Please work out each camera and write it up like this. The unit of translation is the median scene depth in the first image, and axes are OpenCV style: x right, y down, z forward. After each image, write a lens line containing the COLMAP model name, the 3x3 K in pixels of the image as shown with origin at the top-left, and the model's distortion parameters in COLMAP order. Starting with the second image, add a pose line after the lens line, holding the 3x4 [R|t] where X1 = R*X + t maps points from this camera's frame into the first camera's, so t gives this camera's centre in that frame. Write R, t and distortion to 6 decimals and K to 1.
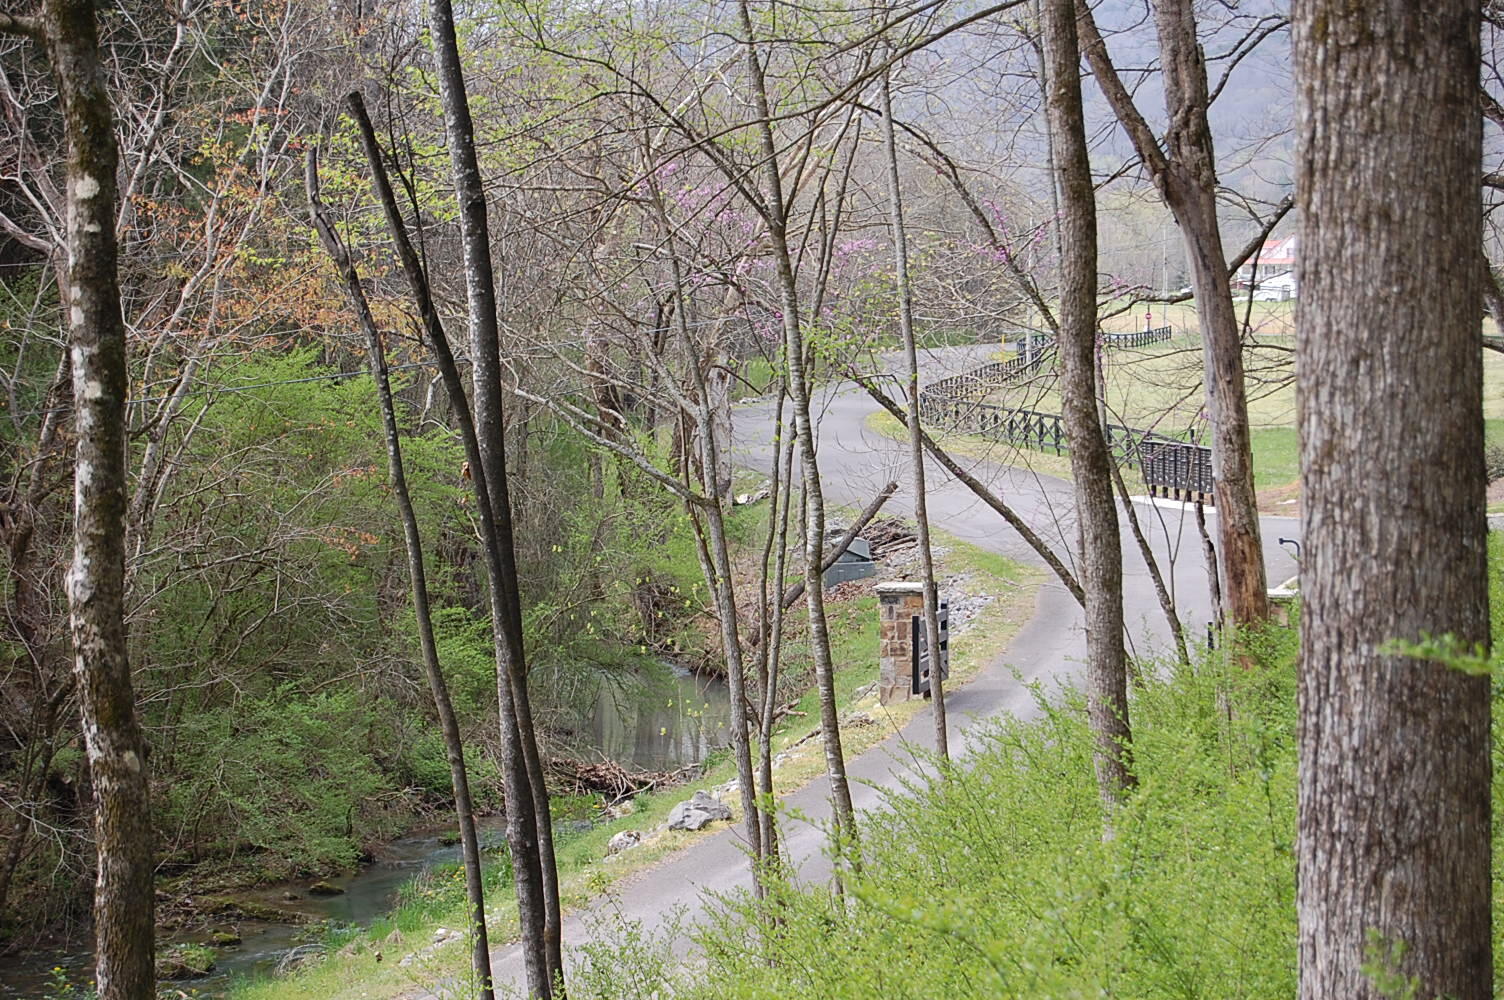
lens RADIAL K [[3445.7, 0, 783.0], [0, 3445.7, 503.5], [0, 0, 1]] dist [0.001972, -0.317974]
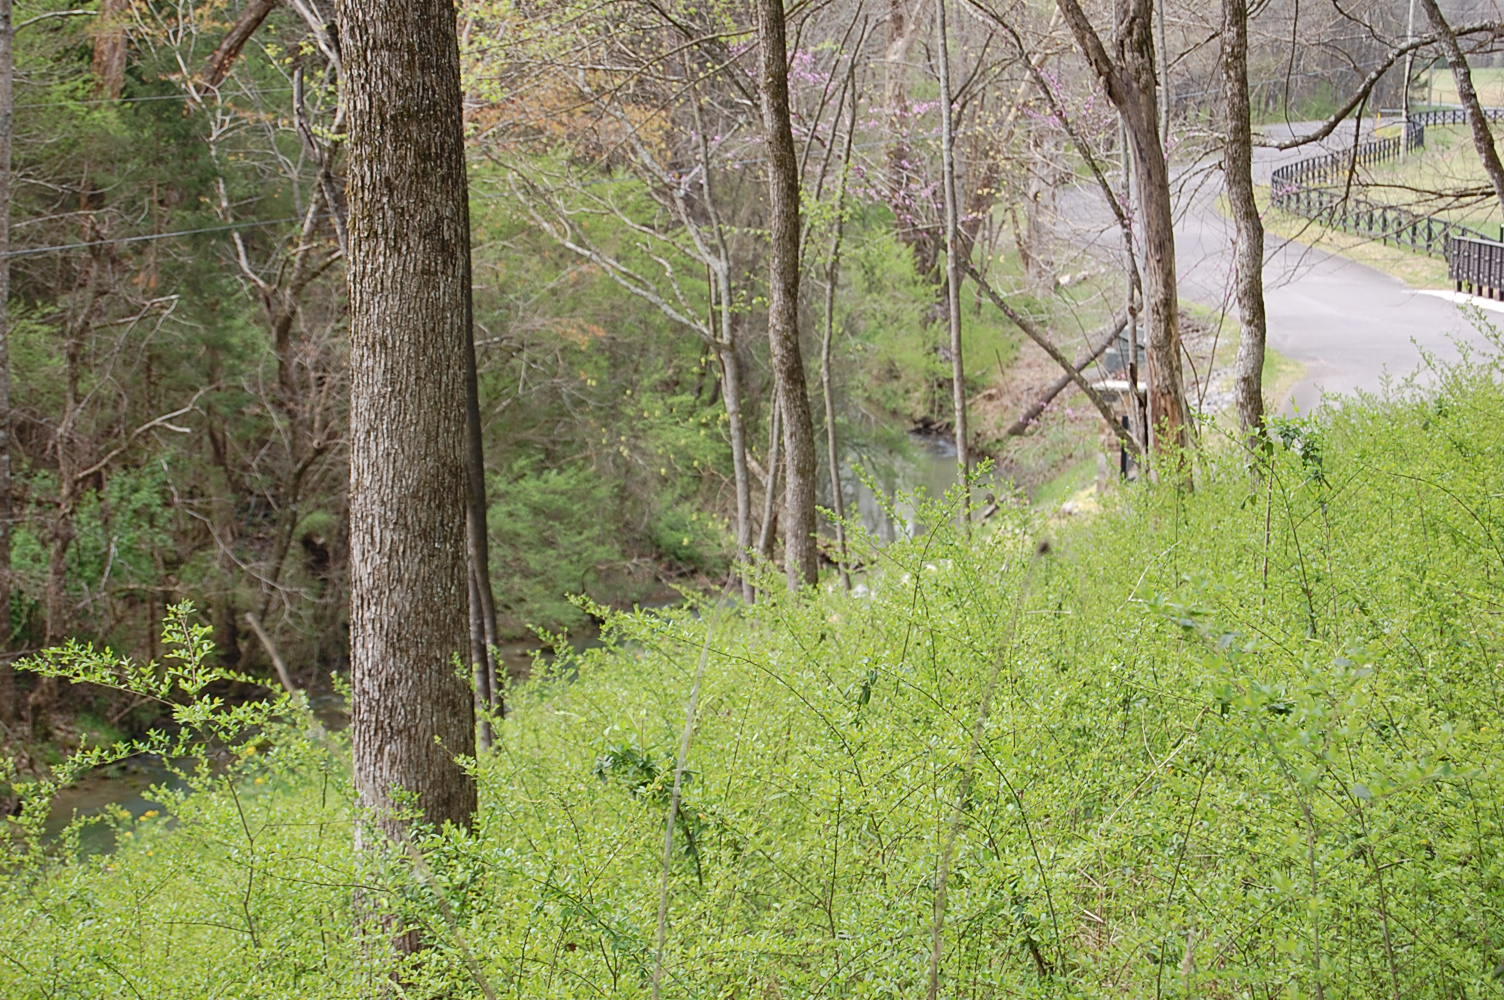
lens RADIAL K [[3445.7, 0, 783.0], [0, 3445.7, 503.5], [0, 0, 1]] dist [0.001972, -0.317974]
pose [[0.991807, 0.039552, -0.121466, 0.147909], [-0.030734, 0.996812, 0.073635, -0.035304], [0.123992, -0.069299, 0.989860, -0.153831]]
